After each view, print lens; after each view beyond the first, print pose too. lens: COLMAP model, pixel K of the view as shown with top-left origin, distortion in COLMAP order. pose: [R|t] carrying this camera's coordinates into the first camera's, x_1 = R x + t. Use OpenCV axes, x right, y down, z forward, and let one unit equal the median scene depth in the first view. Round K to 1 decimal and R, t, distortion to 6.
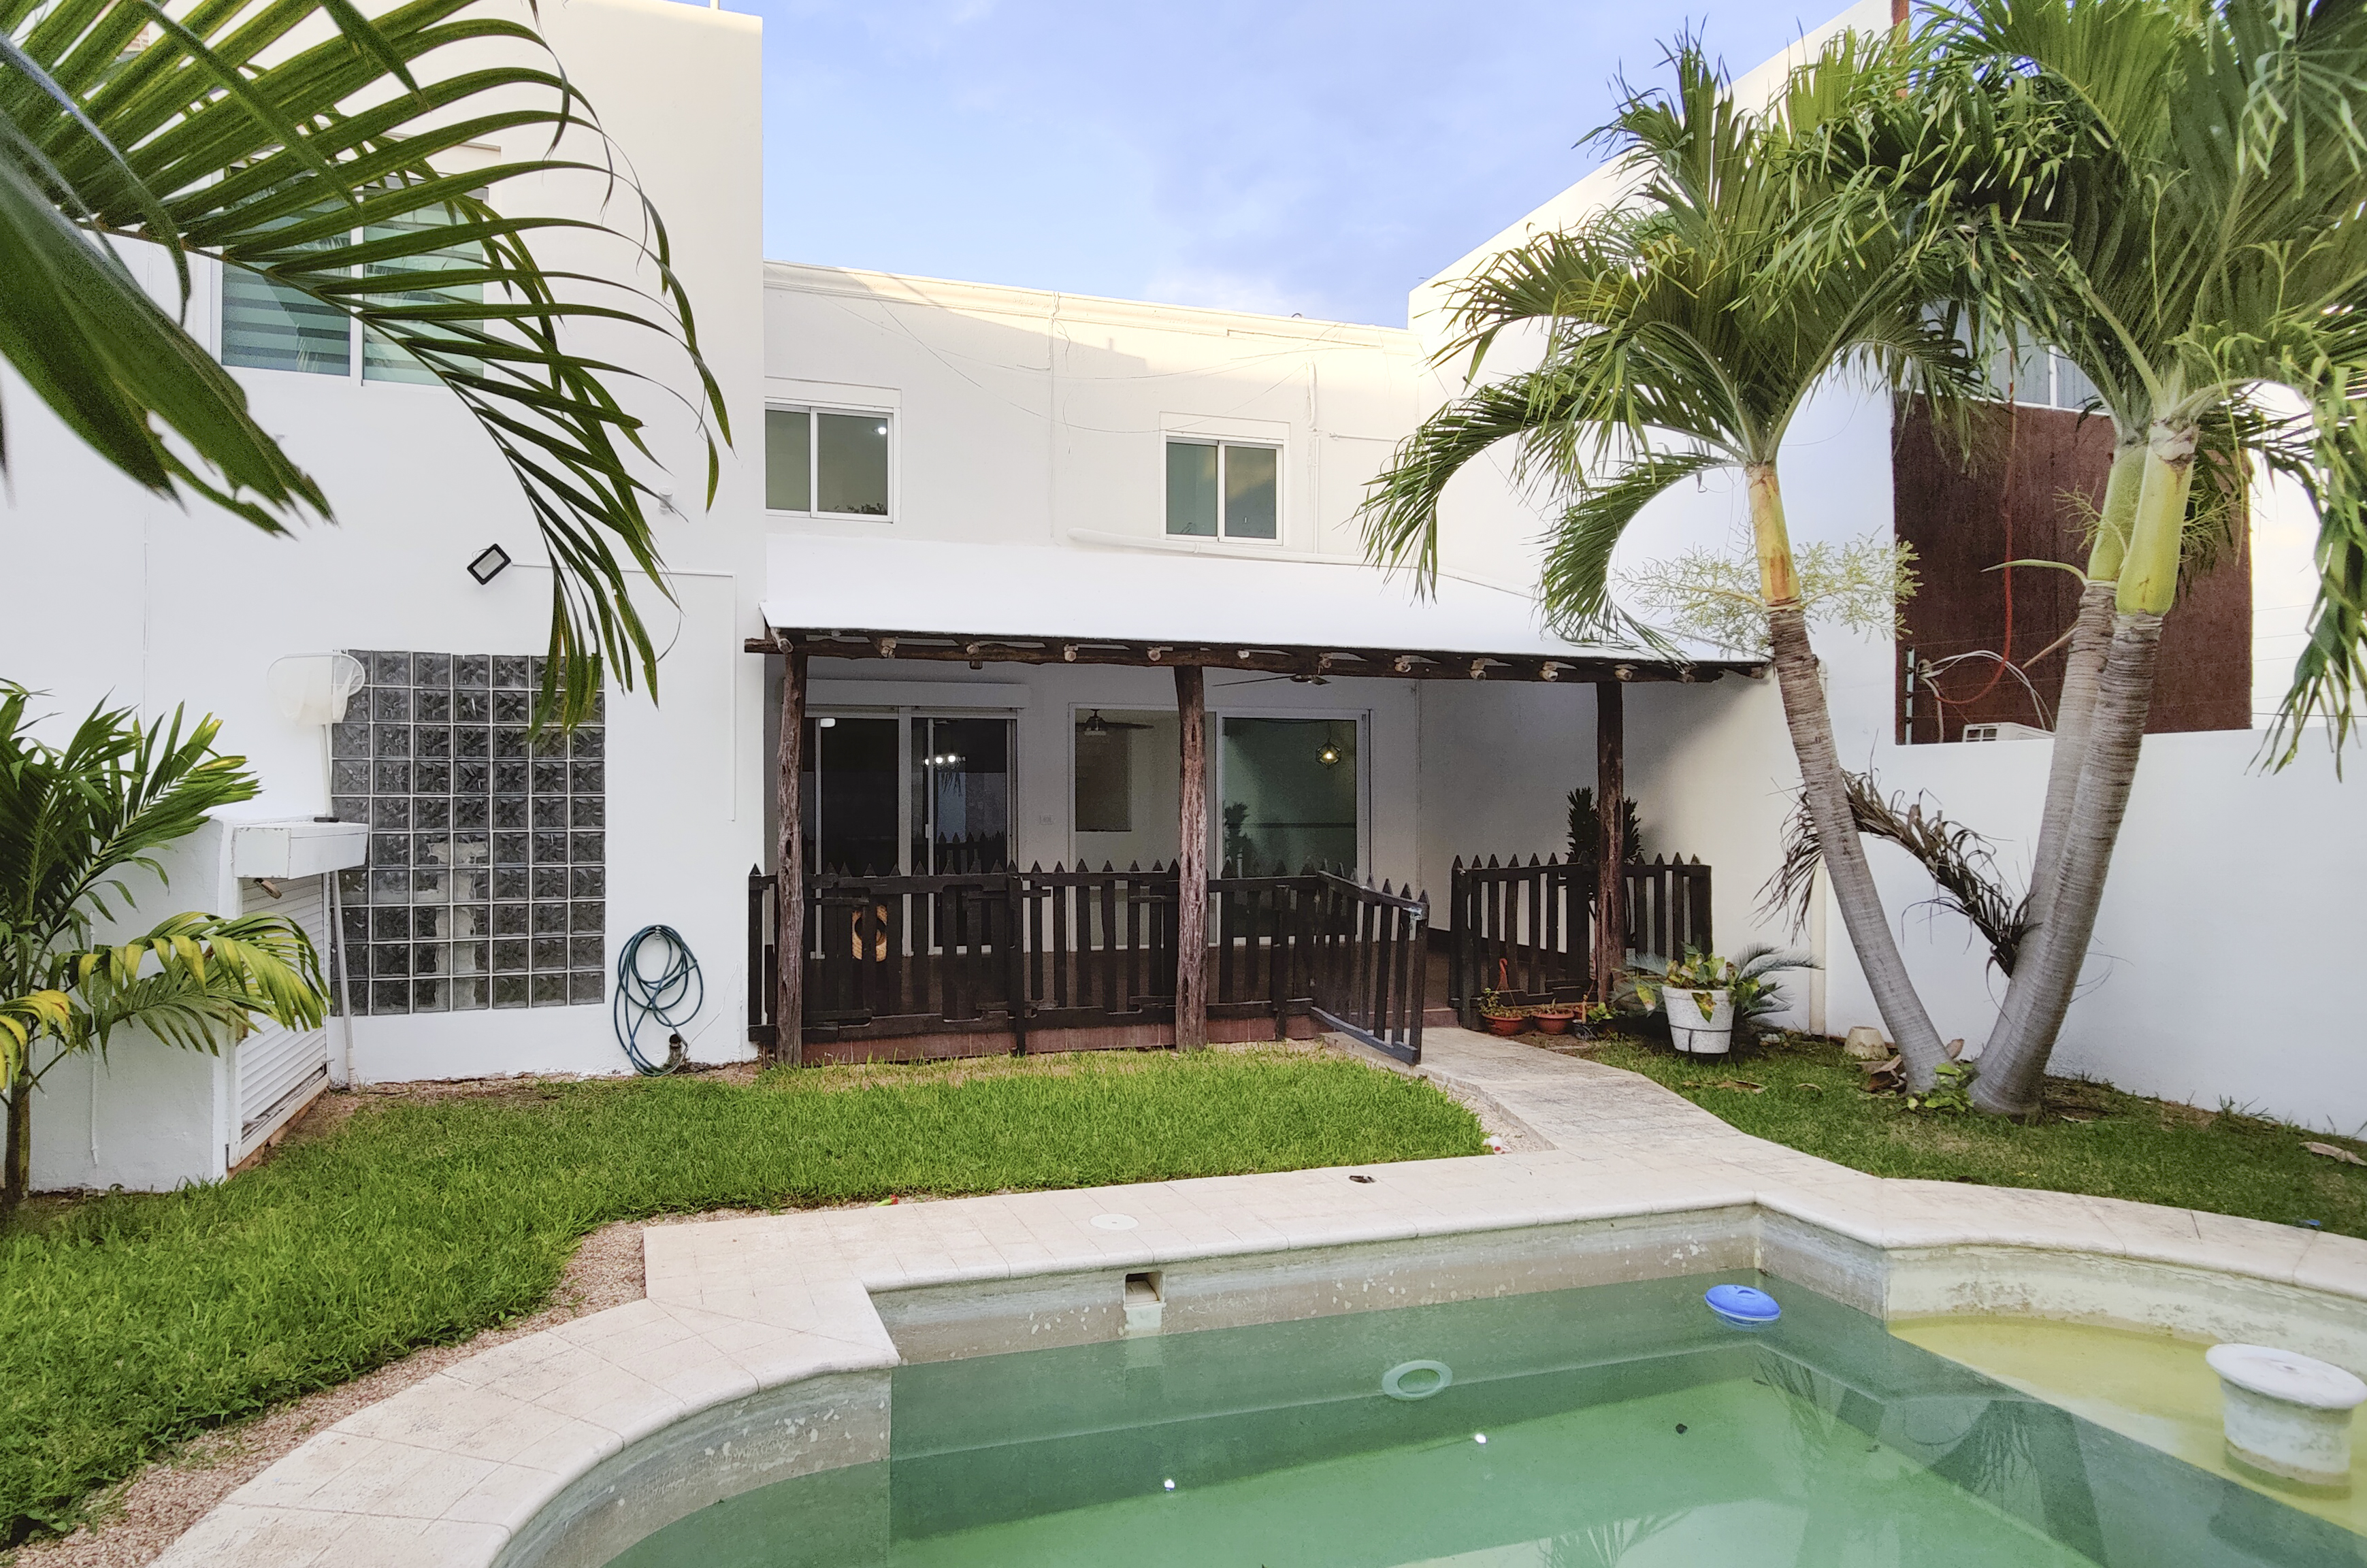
lens RADIAL K [[1069.3, 0, 1183.3], [0, 1069.3, 828.9], [0, 0, 1]] dist [0.010950, -0.000031]
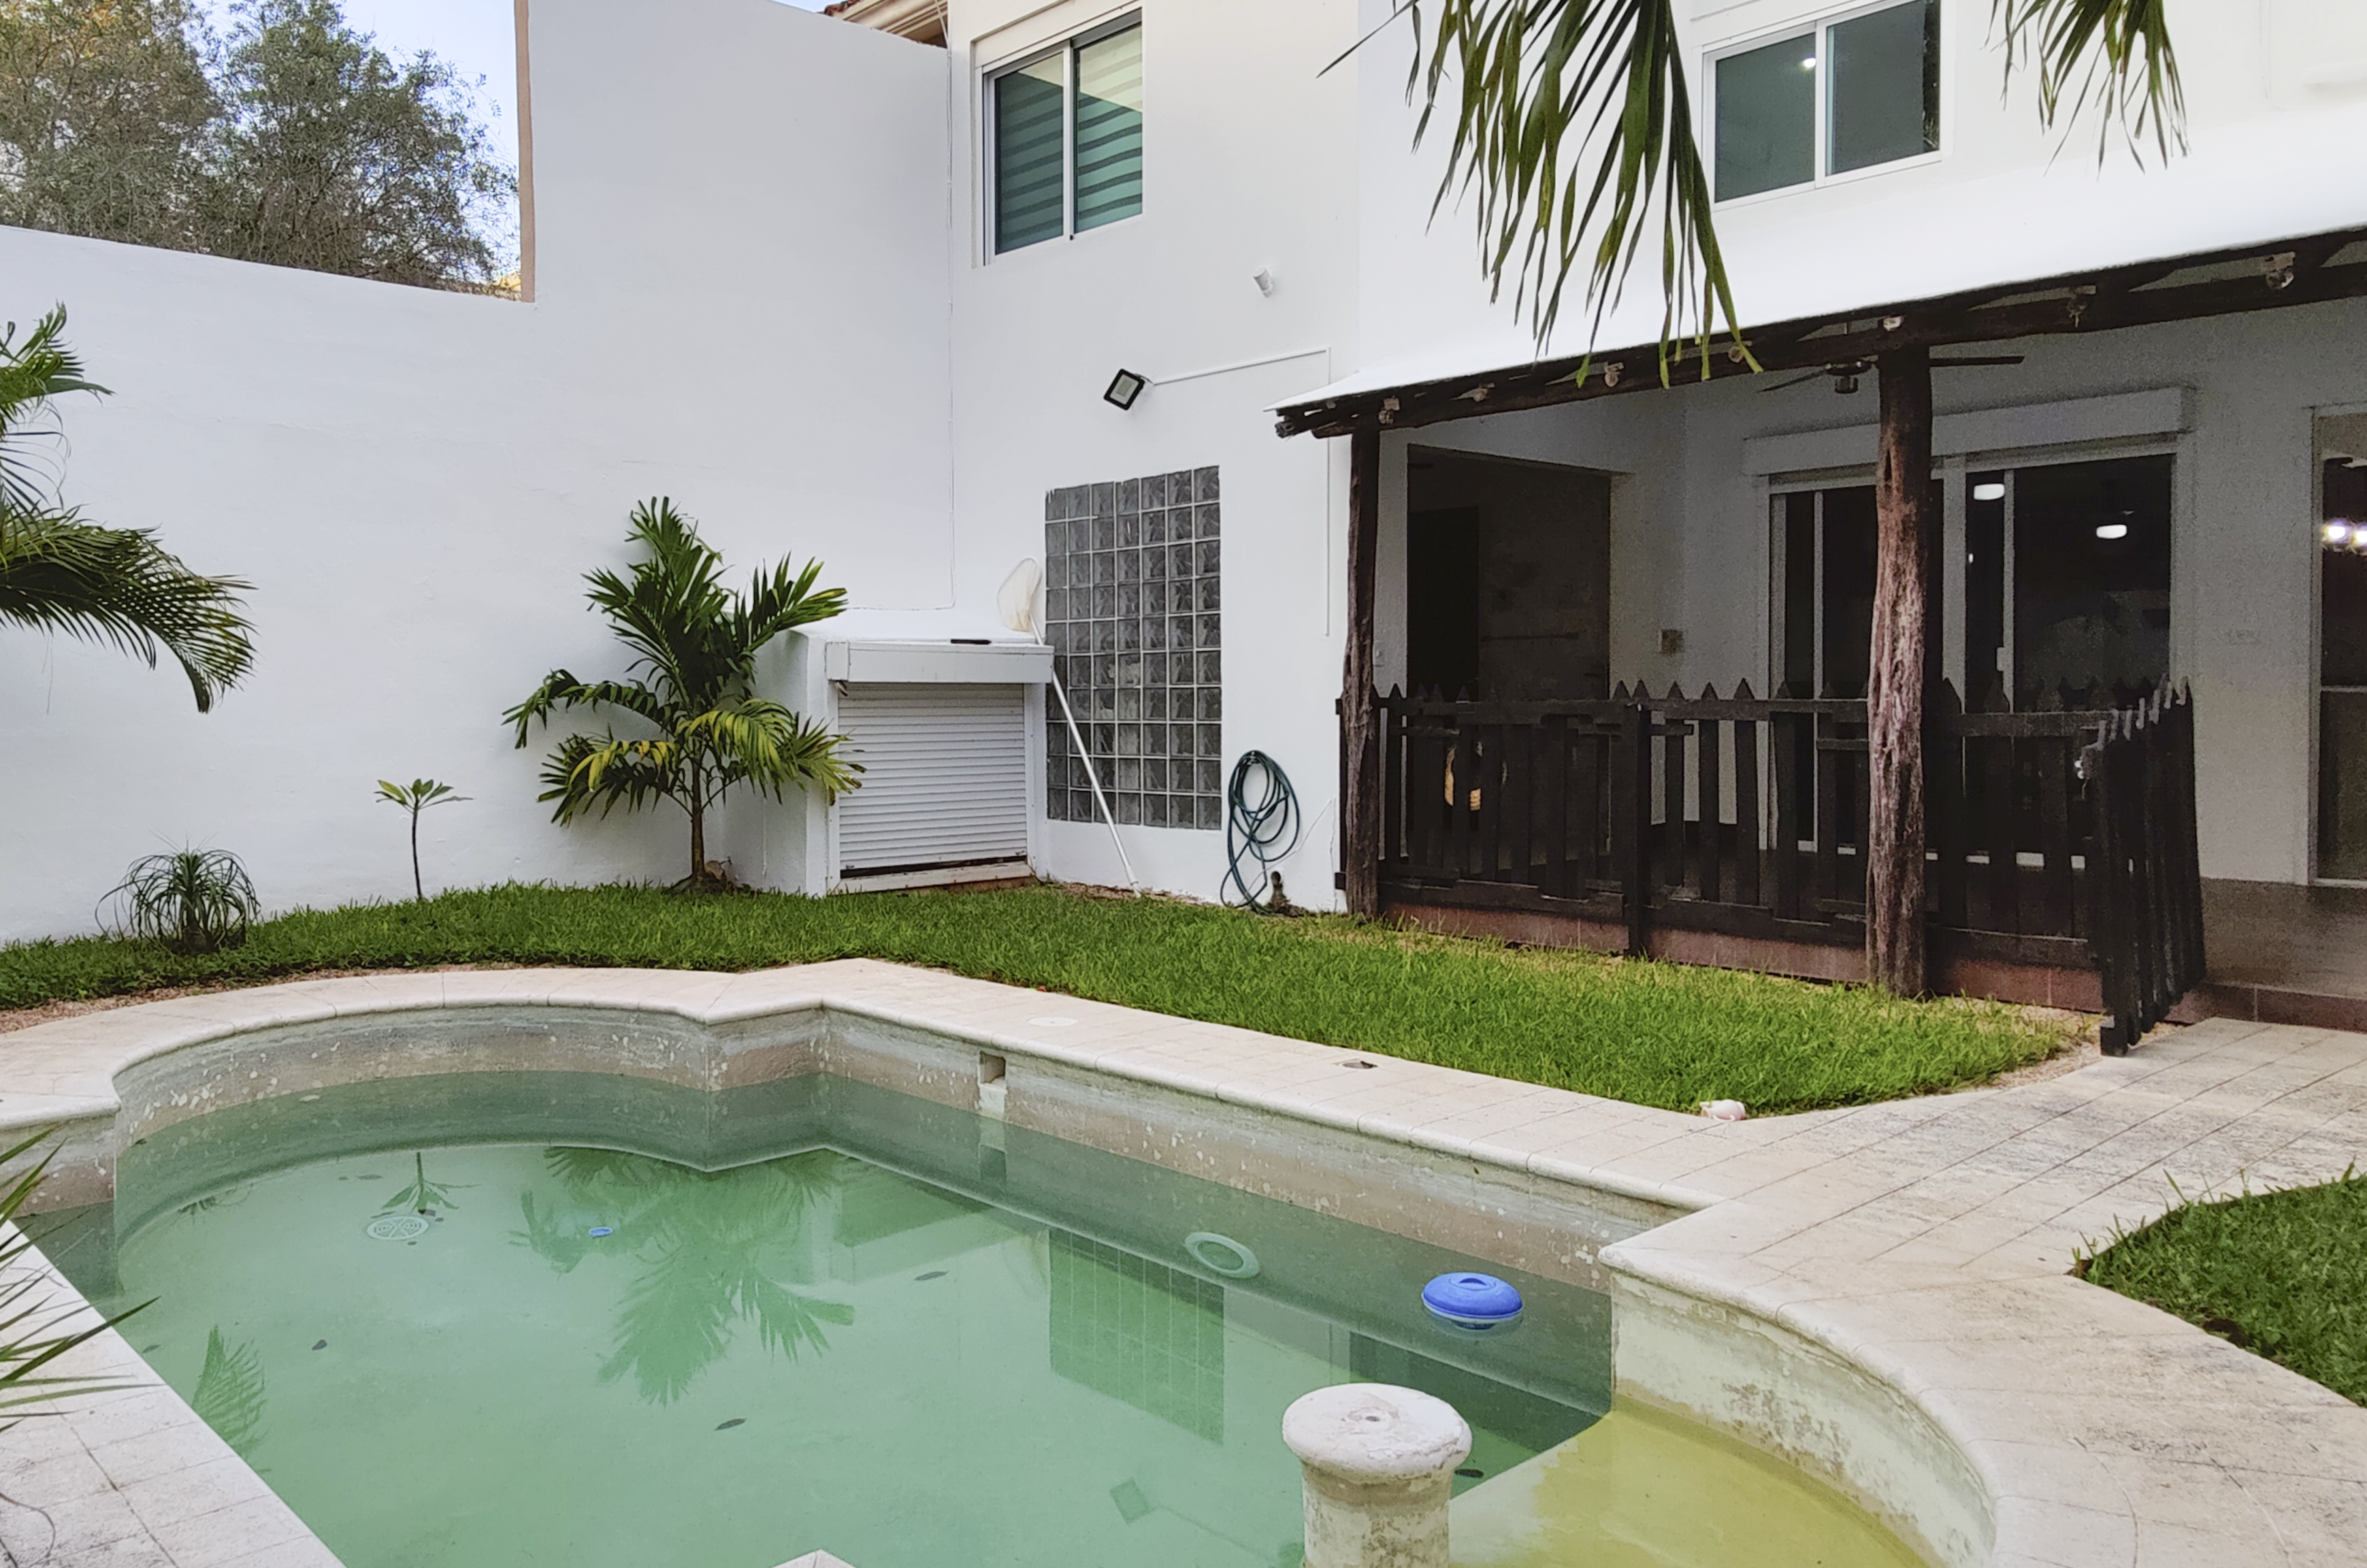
lens RADIAL K [[1750.0, 0, 1183.5], [0, 1750.0, 784.0], [0, 0, 1]] dist [0.074185, 0.000032]
pose [[0.496260, 0.038336, -0.867327, 0.798524], [0.000710, 0.999006, 0.044562, 0.051768], [0.868174, -0.022730, 0.495740, 0.197275]]
